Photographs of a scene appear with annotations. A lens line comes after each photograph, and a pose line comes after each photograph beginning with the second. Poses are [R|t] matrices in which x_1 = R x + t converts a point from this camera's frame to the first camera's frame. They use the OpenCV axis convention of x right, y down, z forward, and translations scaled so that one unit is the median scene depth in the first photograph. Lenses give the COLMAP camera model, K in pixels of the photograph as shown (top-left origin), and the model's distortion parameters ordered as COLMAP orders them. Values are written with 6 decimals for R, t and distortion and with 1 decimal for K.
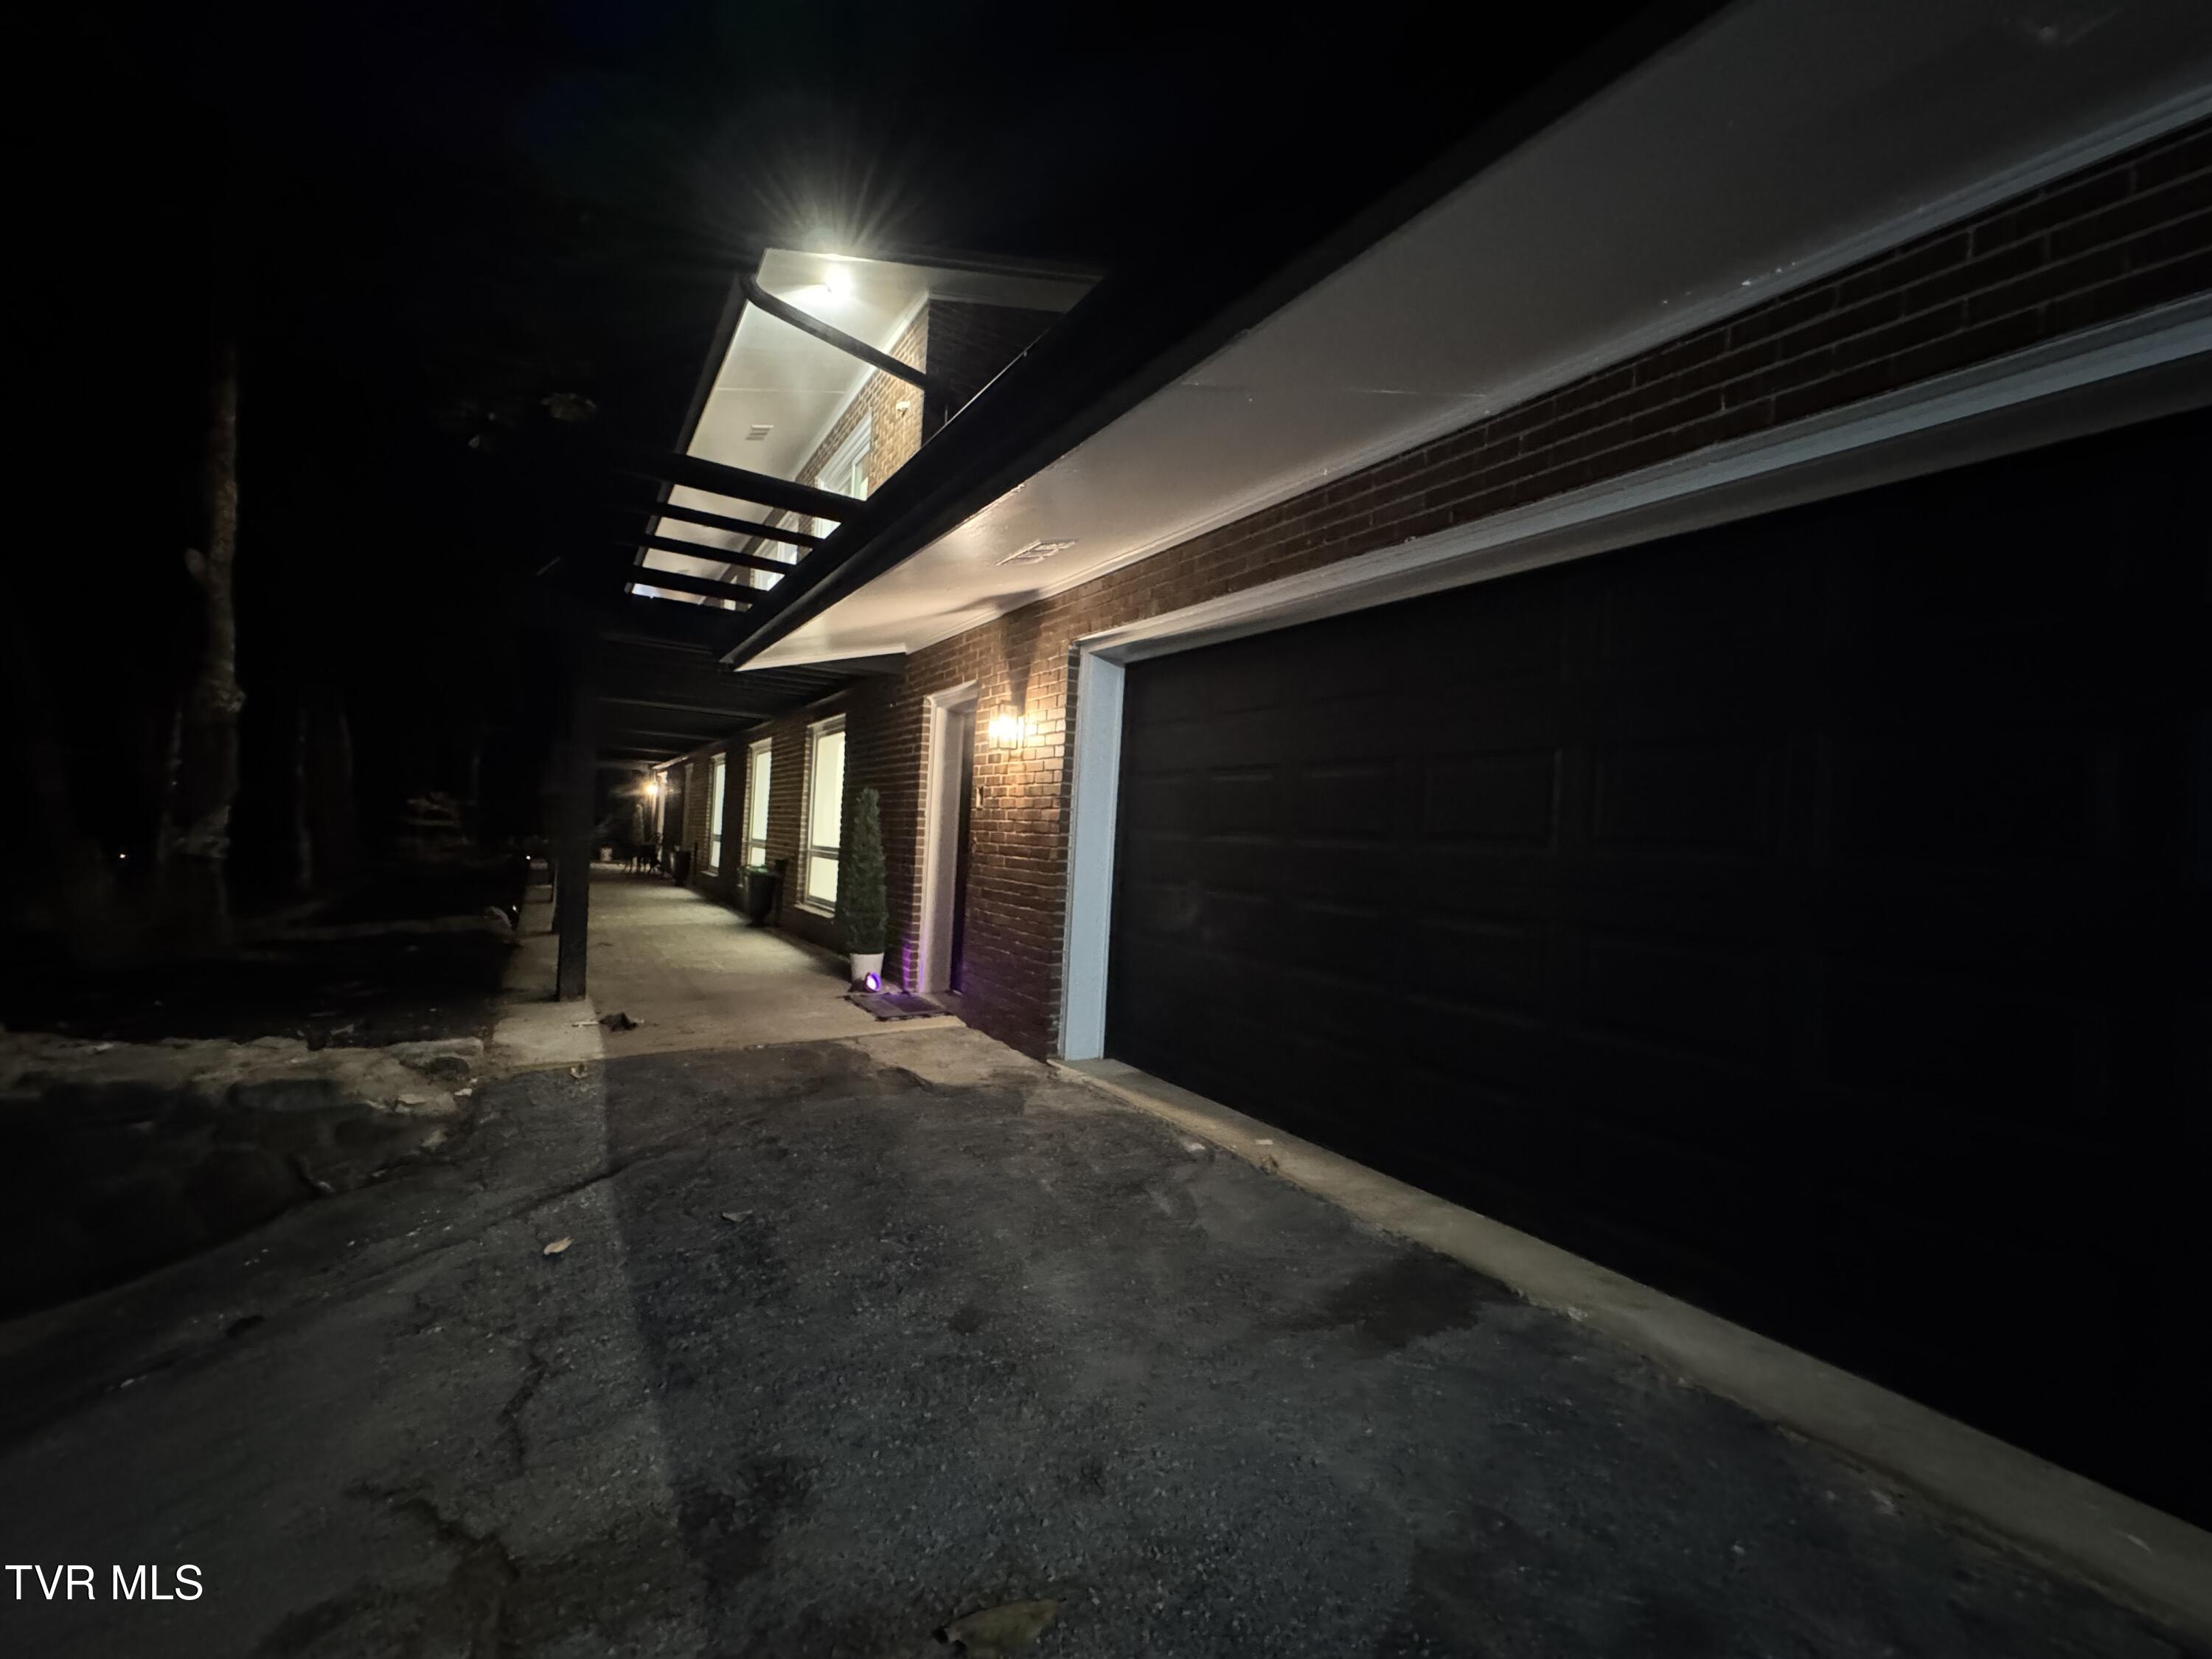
lens RADIAL K [[856.8, 0, 1106.0], [0, 856.8, 829.5], [0, 0, 1]] dist [-0.001572, -0.000031]
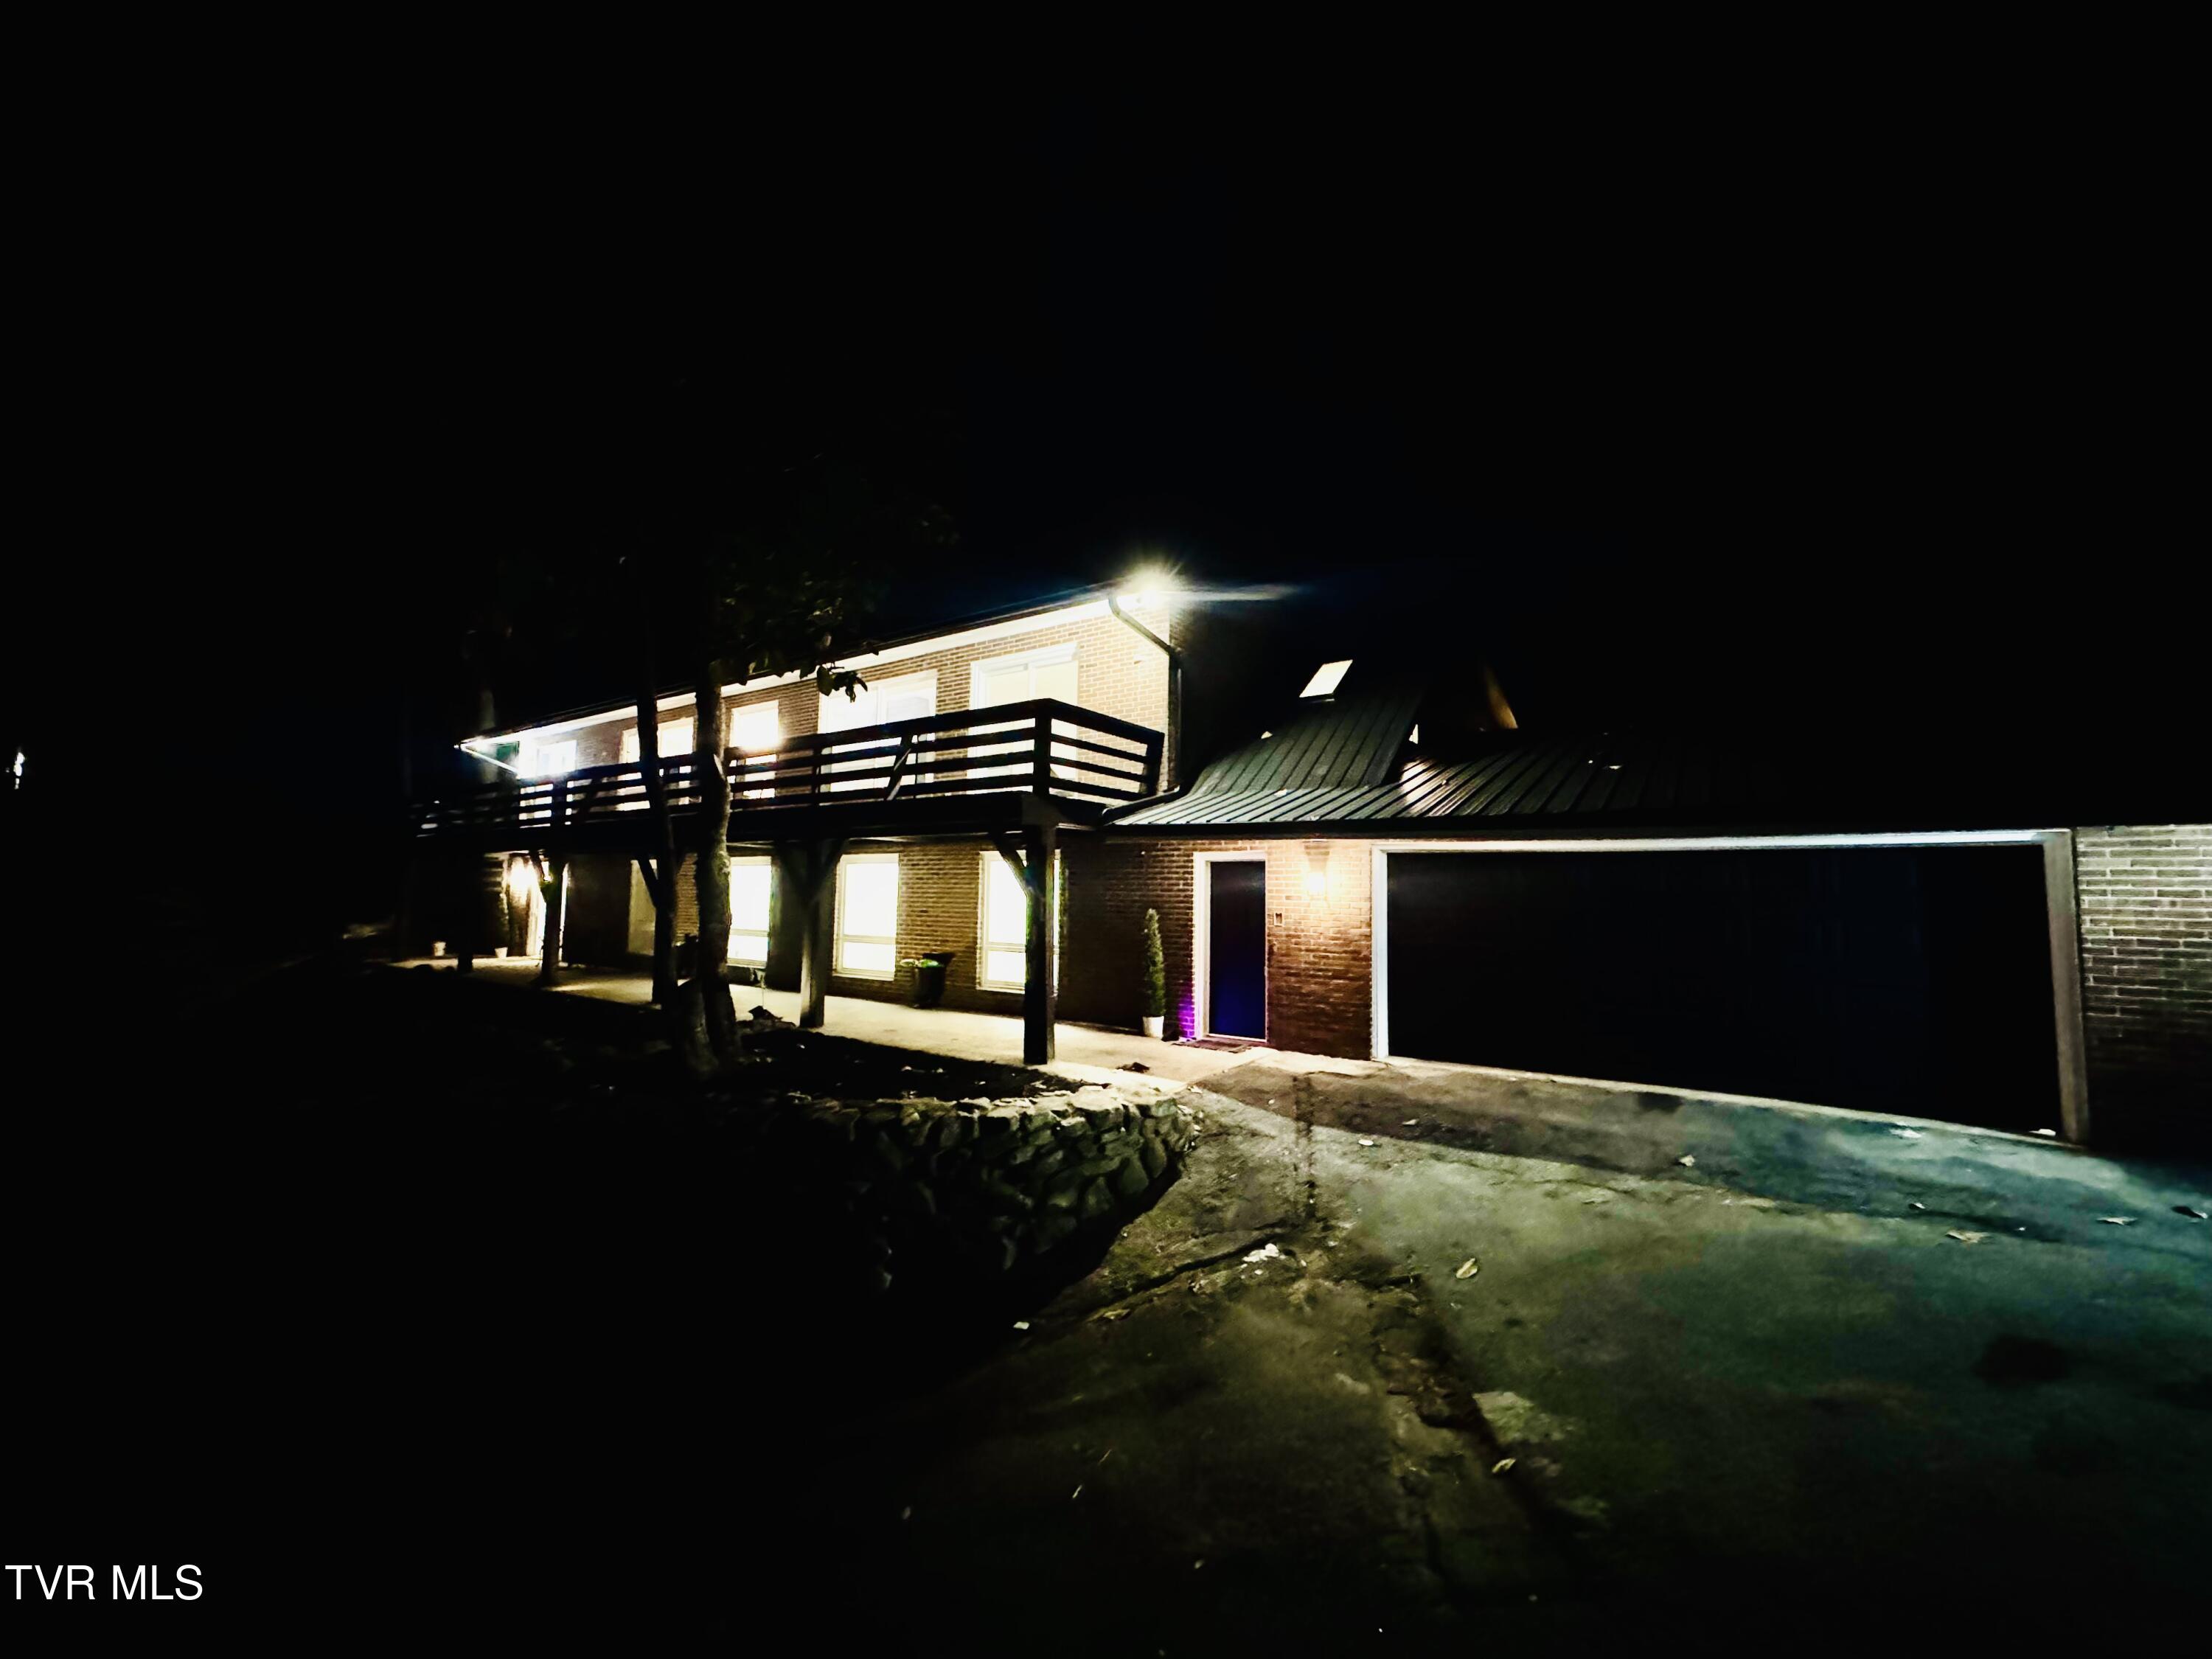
lens RADIAL K [[856.8, 0, 1106.0], [0, 856.8, 829.5], [0, 0, 1]] dist [-0.001572, -0.000031]
pose [[0.924134, -0.010141, 0.381933, -1.045064], [0.029417, 0.998569, -0.044665, -0.140075], [-0.380934, 0.052512, 0.923110, -0.454127]]
